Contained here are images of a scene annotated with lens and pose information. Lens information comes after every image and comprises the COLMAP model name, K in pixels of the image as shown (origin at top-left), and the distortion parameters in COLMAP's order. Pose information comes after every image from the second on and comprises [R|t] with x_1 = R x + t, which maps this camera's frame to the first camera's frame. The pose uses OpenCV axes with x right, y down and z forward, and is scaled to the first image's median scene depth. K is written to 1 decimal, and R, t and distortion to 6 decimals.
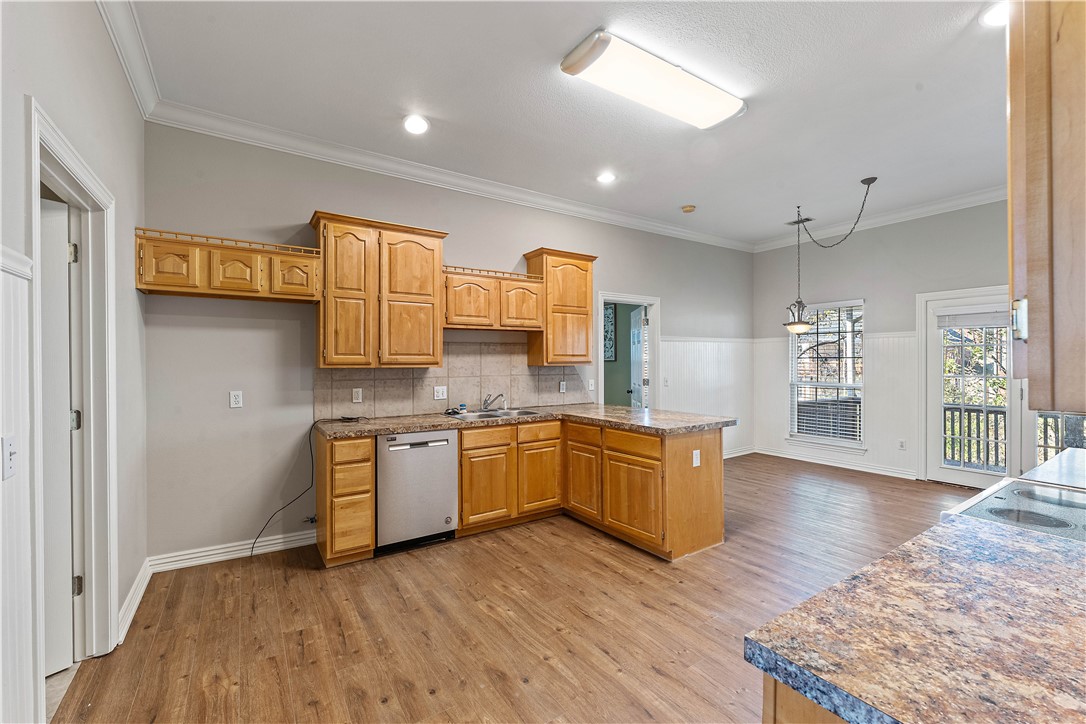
lens RADIAL K [[458.3, 0, 546.2], [0, 458.3, 358.9], [0, 0, 1]] dist [-0.002370, -0.000702]
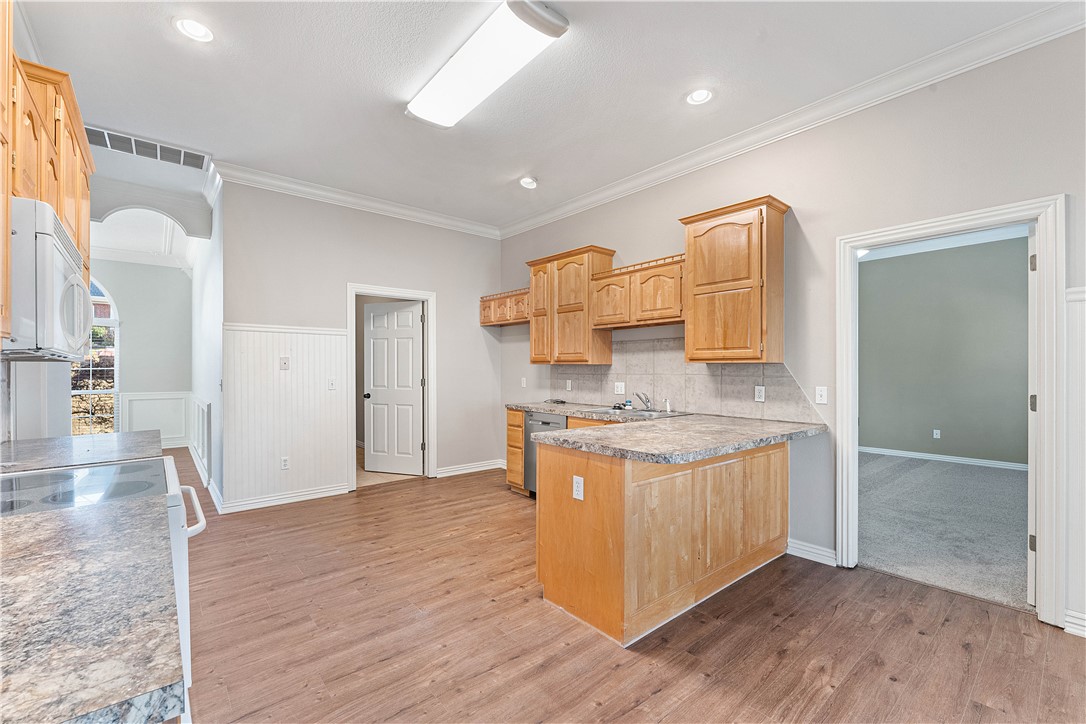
lens RADIAL K [[458.3, 0, 527.0], [0, 458.3, 365.3], [0, 0, 1]] dist [-0.002370, -0.000702]
pose [[0.091411, -0.002399, -0.995810, 1.033889], [0.002399, 0.999995, -0.002189, 0.026972], [0.995810, -0.002188, 0.091417, 0.855009]]
